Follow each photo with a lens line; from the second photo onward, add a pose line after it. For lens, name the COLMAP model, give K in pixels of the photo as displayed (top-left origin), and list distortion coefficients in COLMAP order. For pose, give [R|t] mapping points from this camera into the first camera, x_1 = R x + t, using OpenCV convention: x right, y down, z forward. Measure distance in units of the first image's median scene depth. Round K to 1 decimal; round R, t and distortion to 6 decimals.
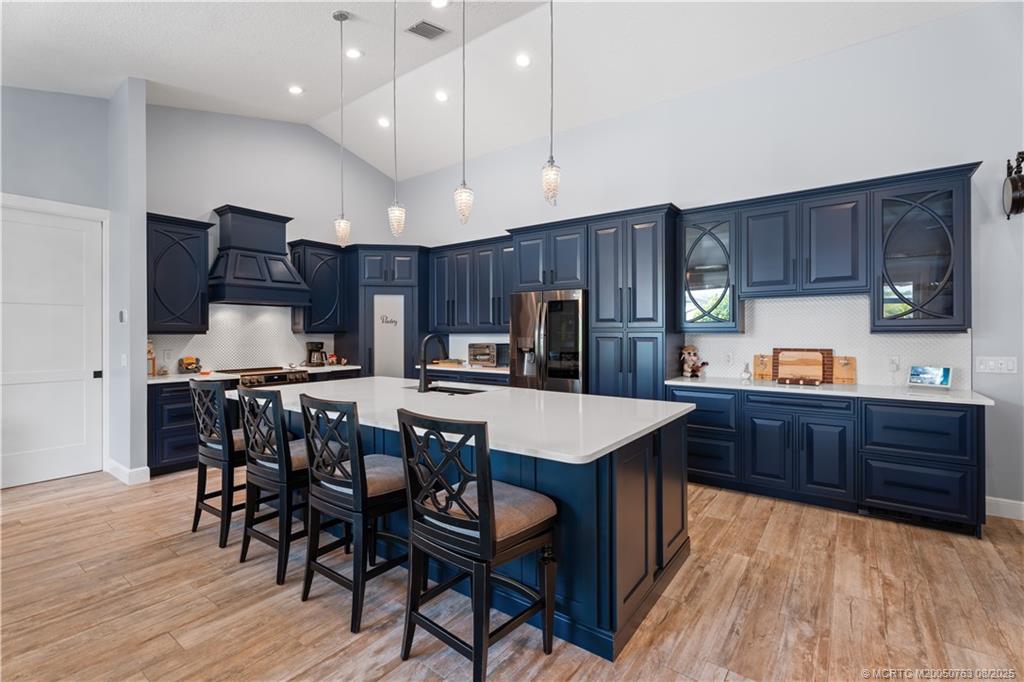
lens RADIAL K [[460.2, 0, 513.4], [0, 460.2, 338.7], [0, 0, 1]] dist [-0.003469, -0.001946]
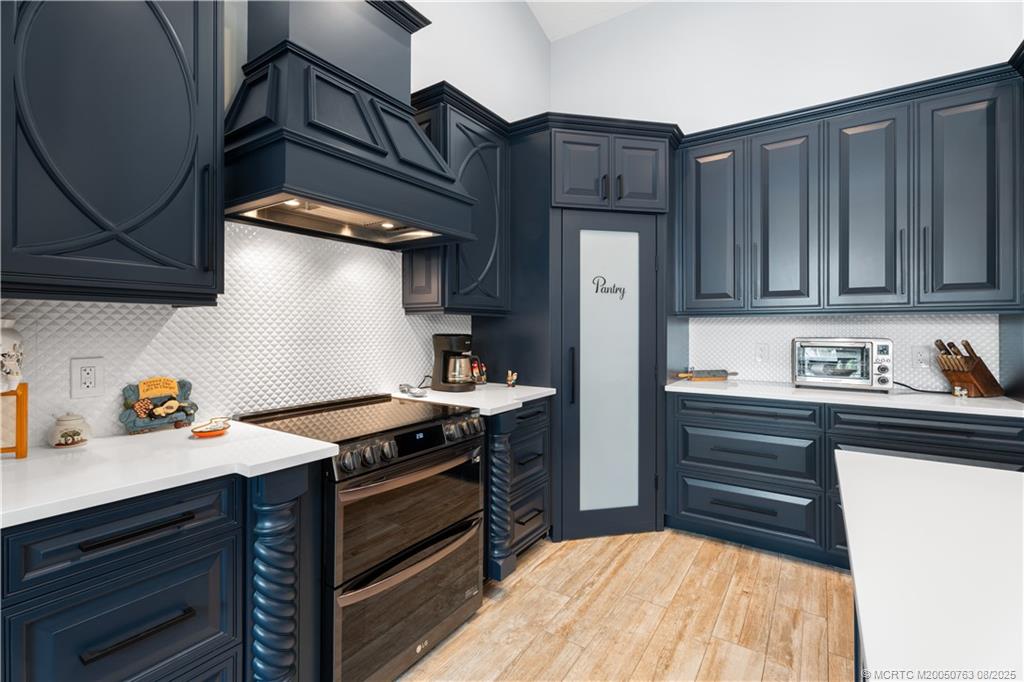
lens RADIAL K [[460.2, 0, 510.2], [0, 460.2, 331.8], [0, 0, 1]] dist [-0.003469, -0.001946]
pose [[0.998970, 0.003486, 0.045242, -0.402915], [-0.003376, 0.999991, -0.002511, 0.006261], [-0.045251, 0.002356, 0.998973, 0.567123]]
